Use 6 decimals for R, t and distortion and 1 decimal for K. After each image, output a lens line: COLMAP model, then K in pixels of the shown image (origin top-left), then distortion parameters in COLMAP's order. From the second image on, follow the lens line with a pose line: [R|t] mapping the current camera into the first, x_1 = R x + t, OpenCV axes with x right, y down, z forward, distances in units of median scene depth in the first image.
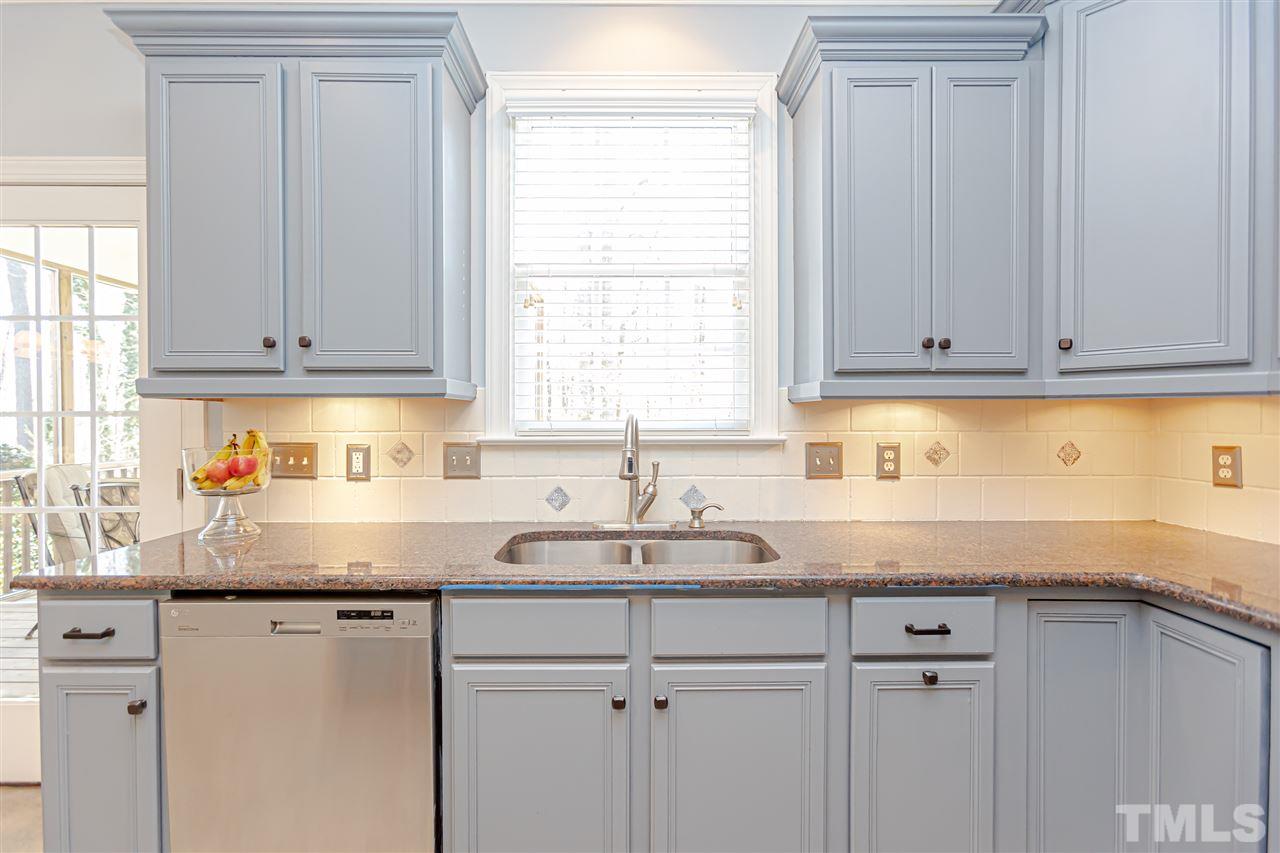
lens RADIAL K [[580.0, 0, 643.1], [0, 580.0, 421.6], [0, 0, 1]] dist [-0.002303, 0.001380]
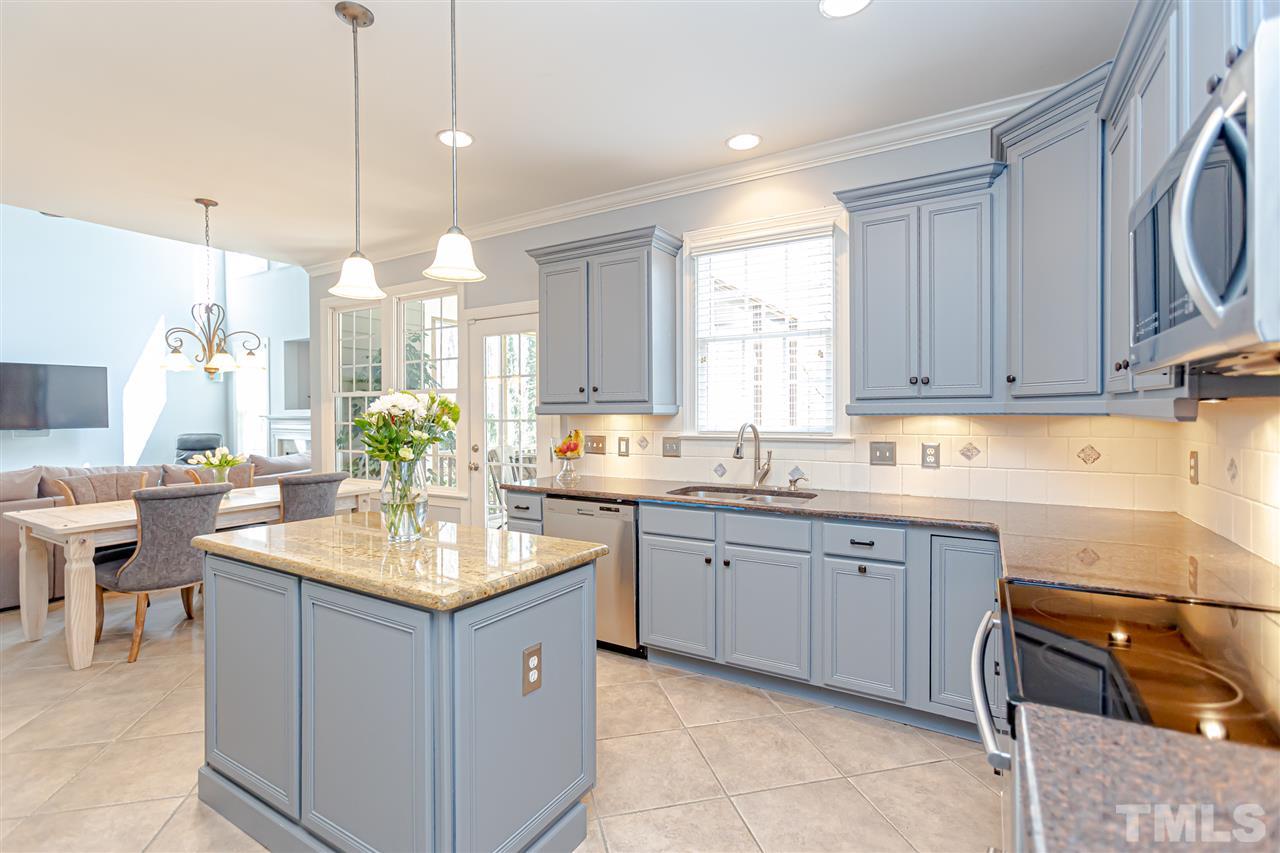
lens RADIAL K [[580.0, 0, 635.2], [0, 580.0, 422.1], [0, 0, 1]] dist [-0.002303, 0.001380]
pose [[0.853630, 0.004832, -0.520858, 0.610499], [0.000038, 0.999956, 0.009340, -0.032074], [0.520880, -0.007993, 0.853592, -0.699363]]
